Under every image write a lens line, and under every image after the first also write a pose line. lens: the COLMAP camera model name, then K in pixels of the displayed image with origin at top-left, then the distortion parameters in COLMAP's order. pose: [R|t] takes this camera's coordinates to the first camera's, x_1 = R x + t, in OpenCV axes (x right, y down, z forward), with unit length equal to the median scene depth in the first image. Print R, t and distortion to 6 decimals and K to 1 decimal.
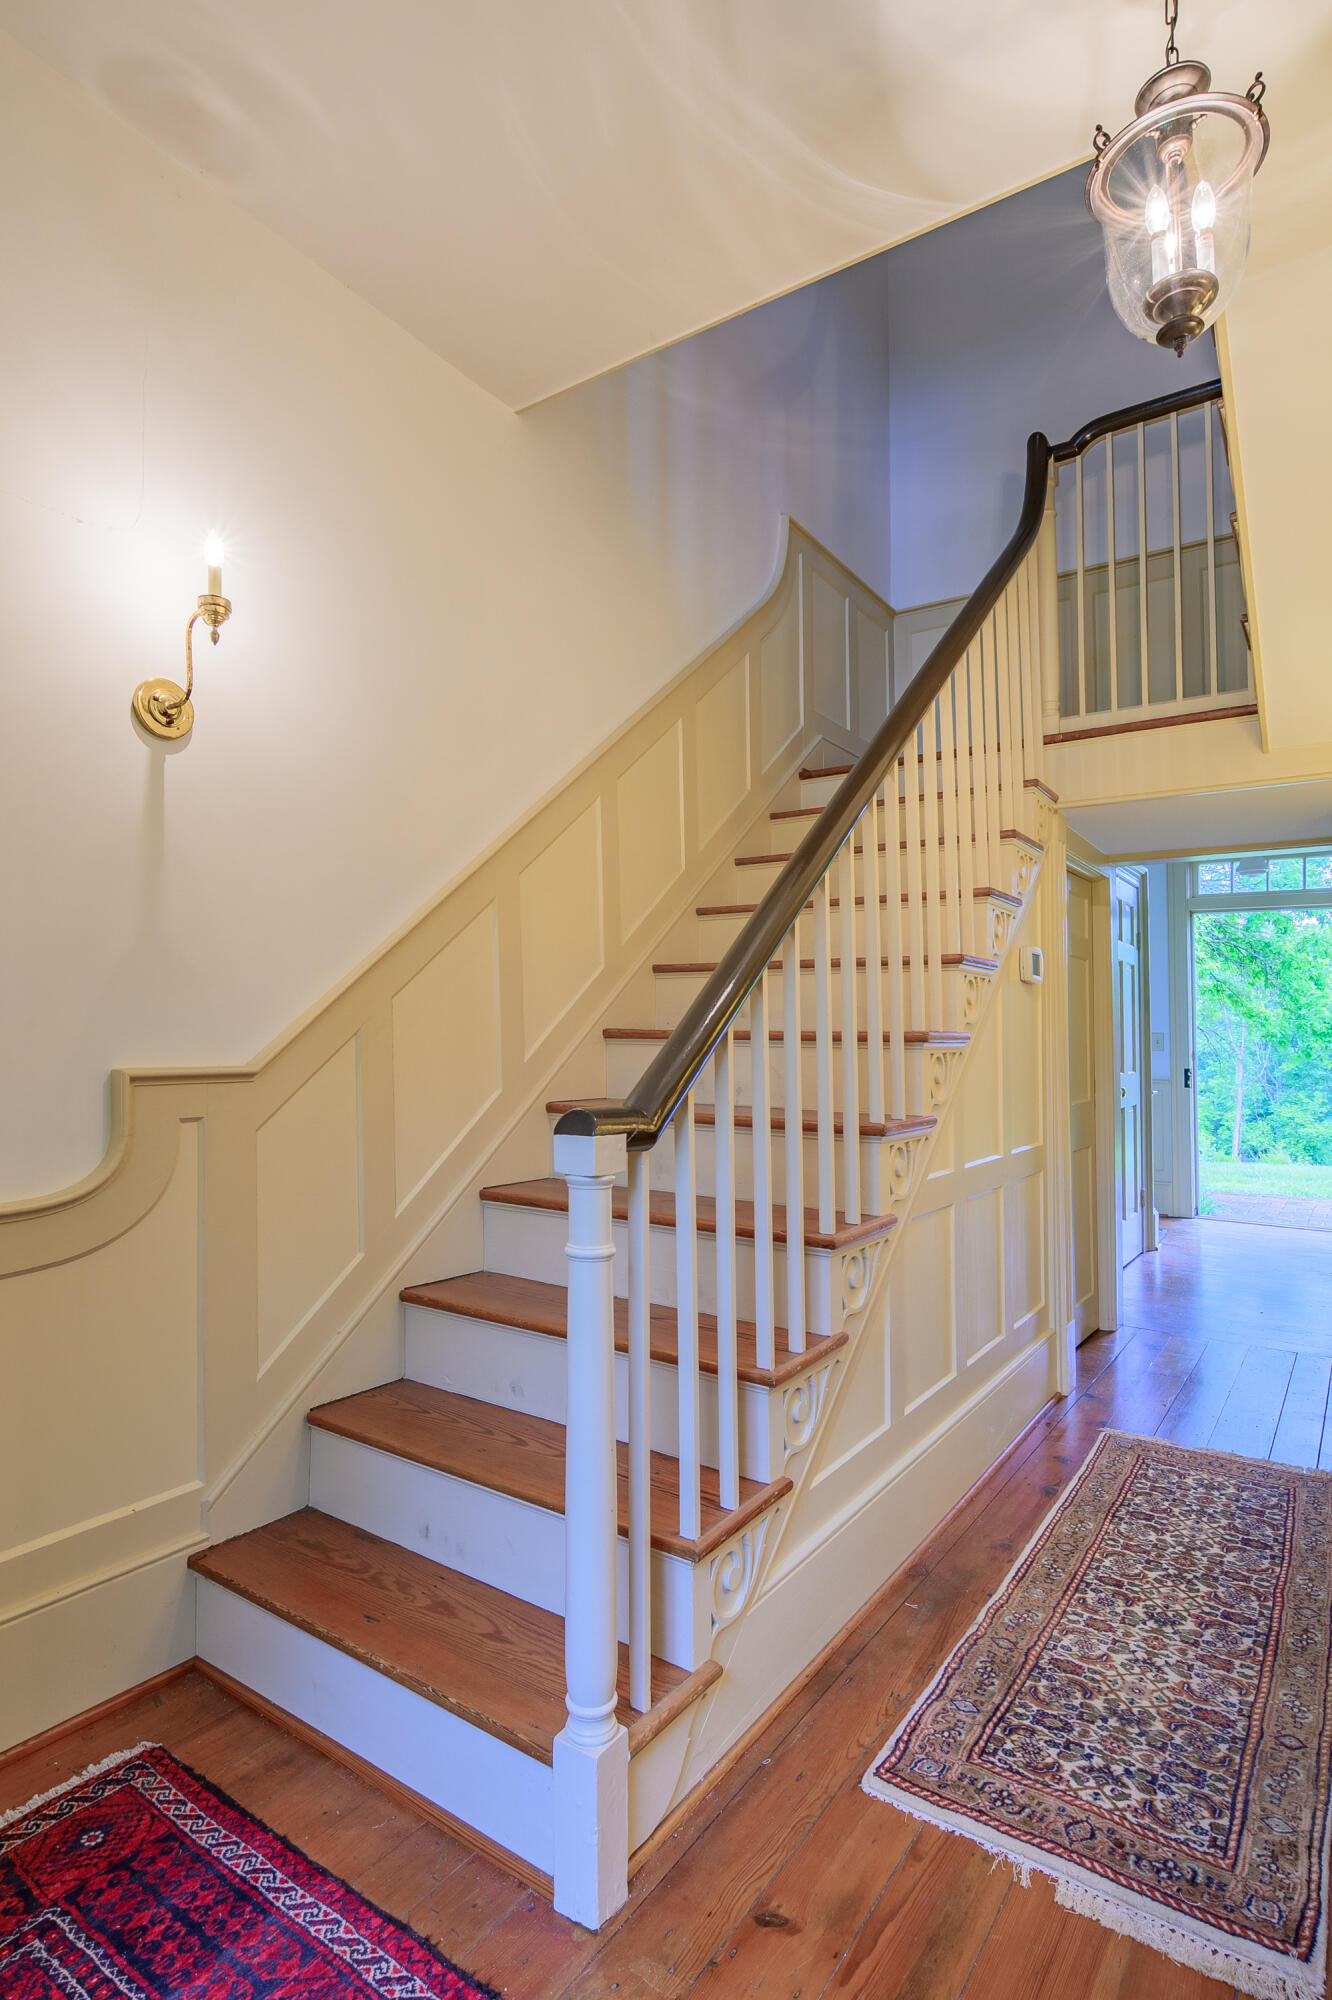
lens RADIAL K [[1034.7, 0, 666.0], [0, 1034.7, 1000.0], [0, 0, 1]] dist [-0.001978, 0.000665]
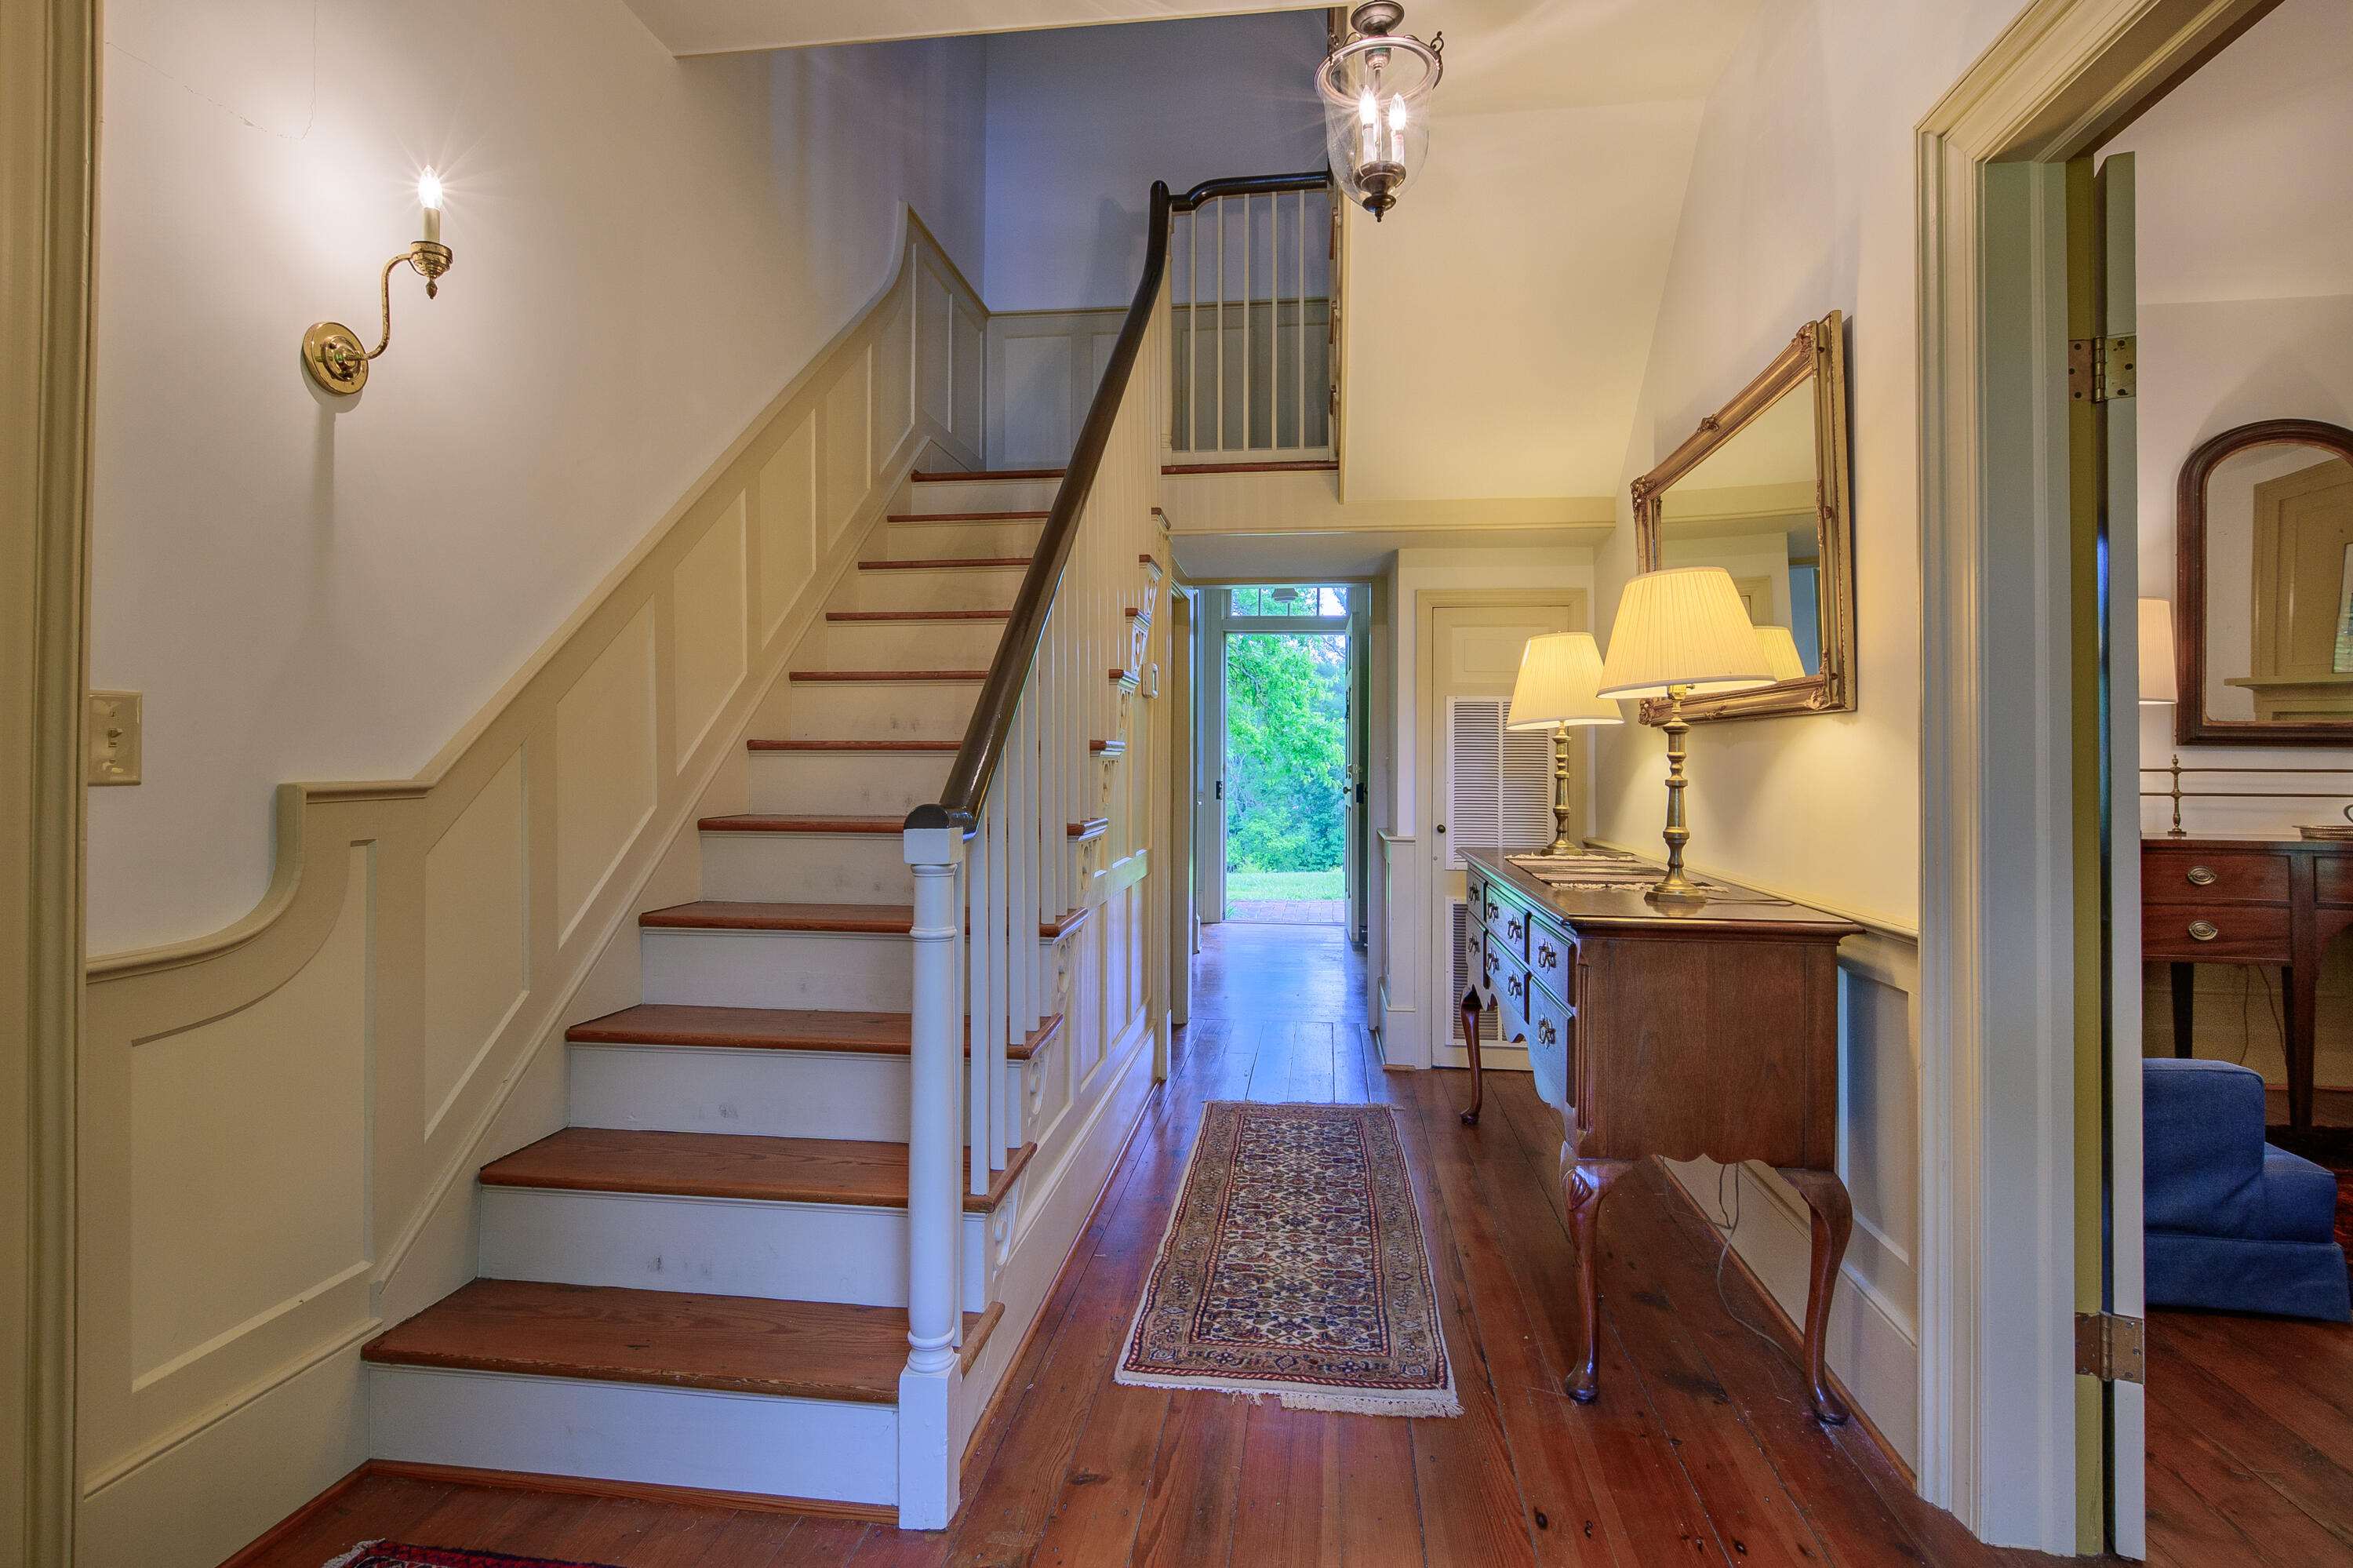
lens RADIAL K [[1169.8, 0, 1170.3], [0, 1169.8, 748.4], [0, 0, 1]] dist [-0.001673, 0.000226]
pose [[0.893752, -0.005458, 0.448528, -0.288044], [-0.007128, 0.999627, 0.026368, 0.007354], [-0.448505, -0.026764, 0.893380, -0.160335]]
